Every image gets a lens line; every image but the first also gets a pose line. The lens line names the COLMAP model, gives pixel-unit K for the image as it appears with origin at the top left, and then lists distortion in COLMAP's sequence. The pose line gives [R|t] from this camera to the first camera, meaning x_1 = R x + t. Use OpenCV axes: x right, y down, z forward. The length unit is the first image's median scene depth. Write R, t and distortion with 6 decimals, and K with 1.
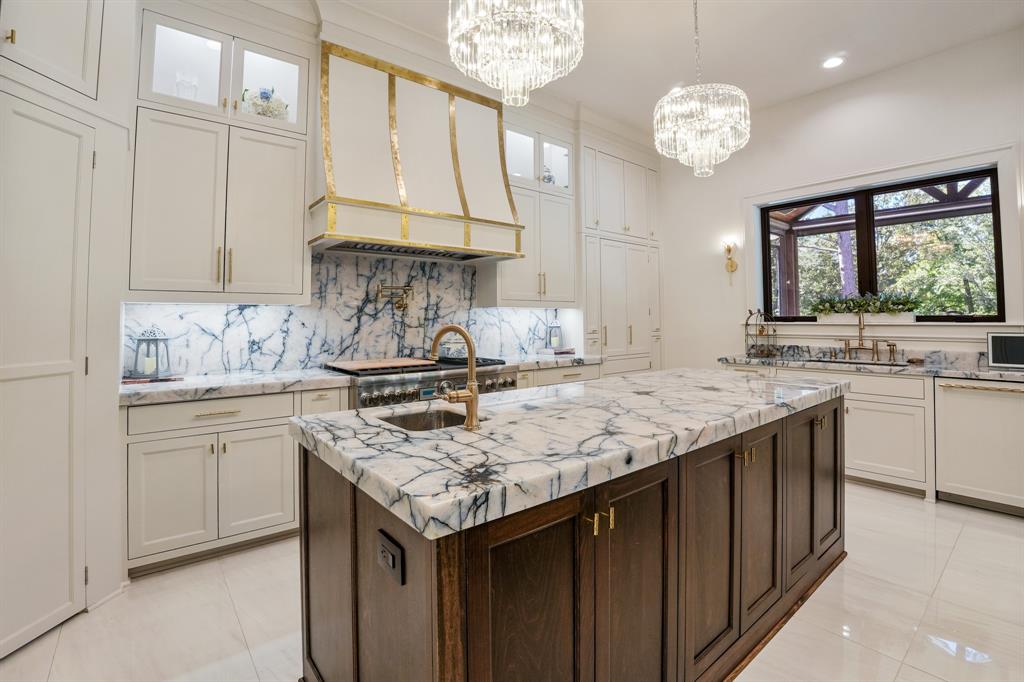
lens RADIAL K [[456.3, 0, 516.8], [0, 456.3, 313.5], [0, 0, 1]] dist [-0.039940, 0.003422]
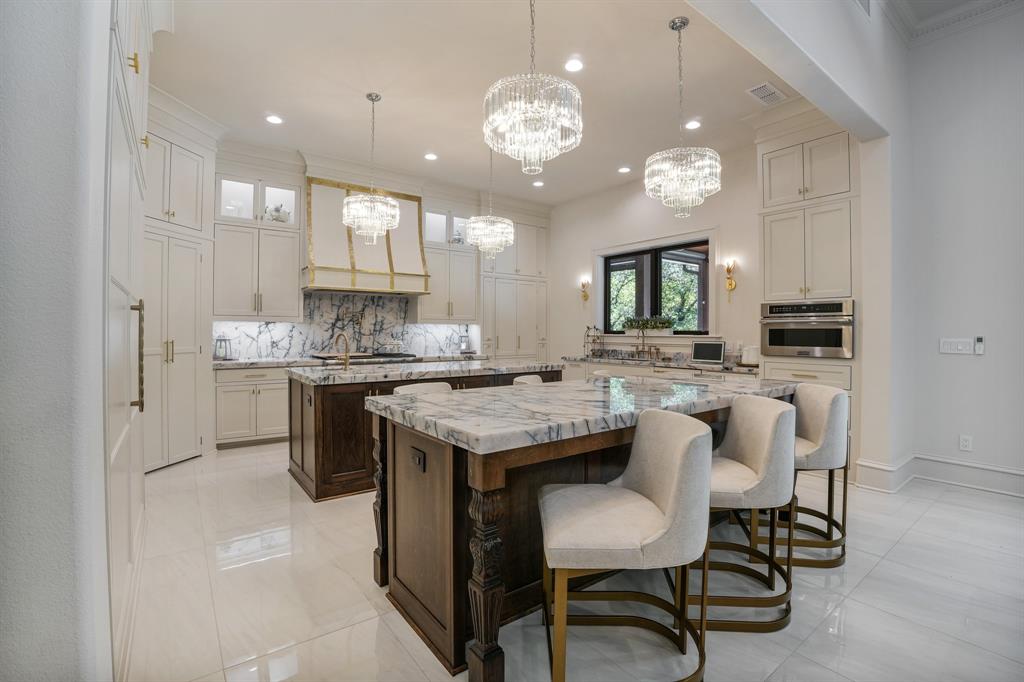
lens RADIAL K [[456.3, 0, 515.2], [0, 456.3, 343.0], [0, 0, 1]] dist [-0.039940, 0.003422]
pose [[0.998644, 0.009462, -0.051190, 0.456844], [-0.007499, 0.999234, 0.038407, -0.011096], [0.051515, -0.037971, 0.997950, -0.727856]]
